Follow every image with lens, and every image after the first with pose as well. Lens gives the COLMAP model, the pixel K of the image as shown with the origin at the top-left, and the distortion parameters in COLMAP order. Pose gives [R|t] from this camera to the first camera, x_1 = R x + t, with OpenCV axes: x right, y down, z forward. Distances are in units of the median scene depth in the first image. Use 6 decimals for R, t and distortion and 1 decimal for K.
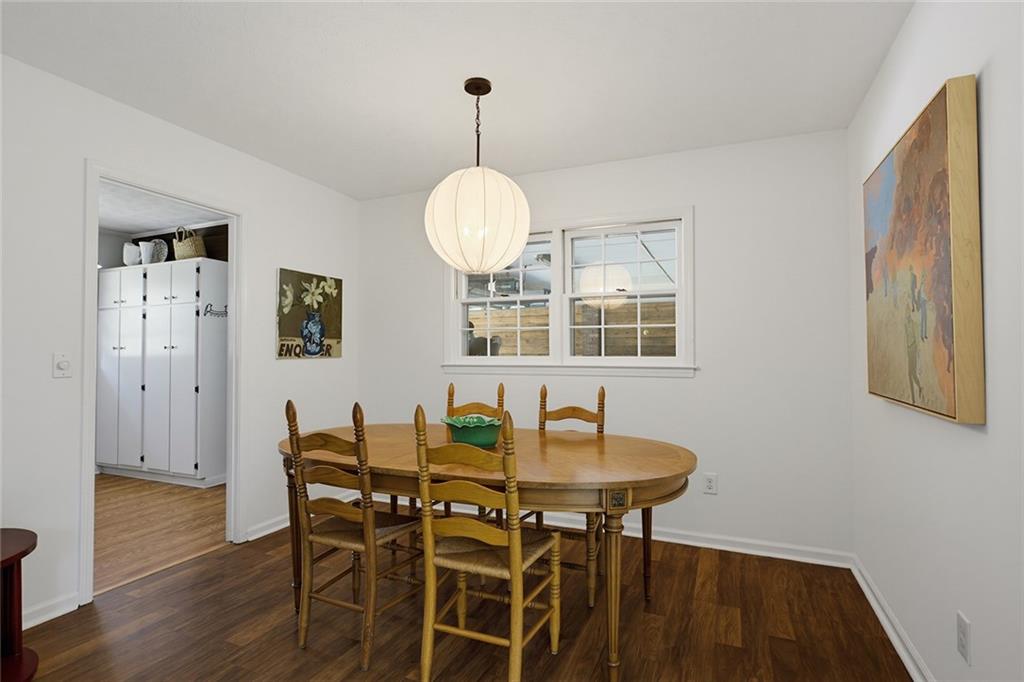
lens RADIAL K [[504.2, 0, 512.3], [0, 504.2, 342.6], [0, 0, 1]] dist [-0.002270, -0.000673]
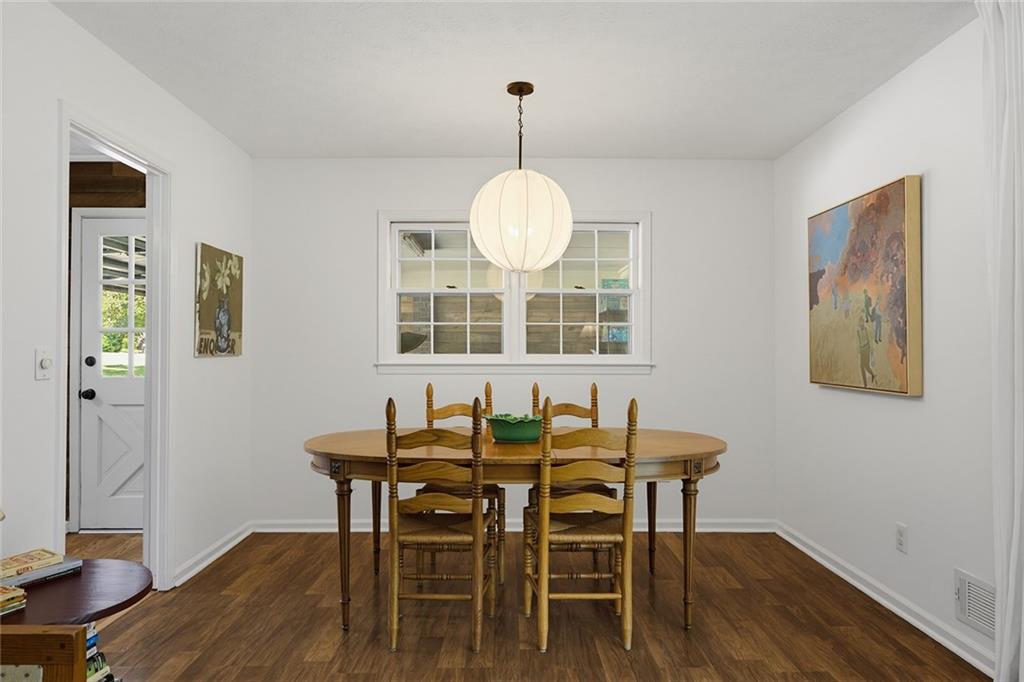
lens RADIAL K [[681.0, 0, 511.6], [0, 681.0, 340.7], [0, 0, 1]] dist [-0.000890, 0.002936]
pose [[0.915369, 0.008560, 0.402525, -0.553793], [-0.010852, 0.999935, 0.003413, -0.003199], [-0.402469, -0.007492, 0.915403, -0.222711]]
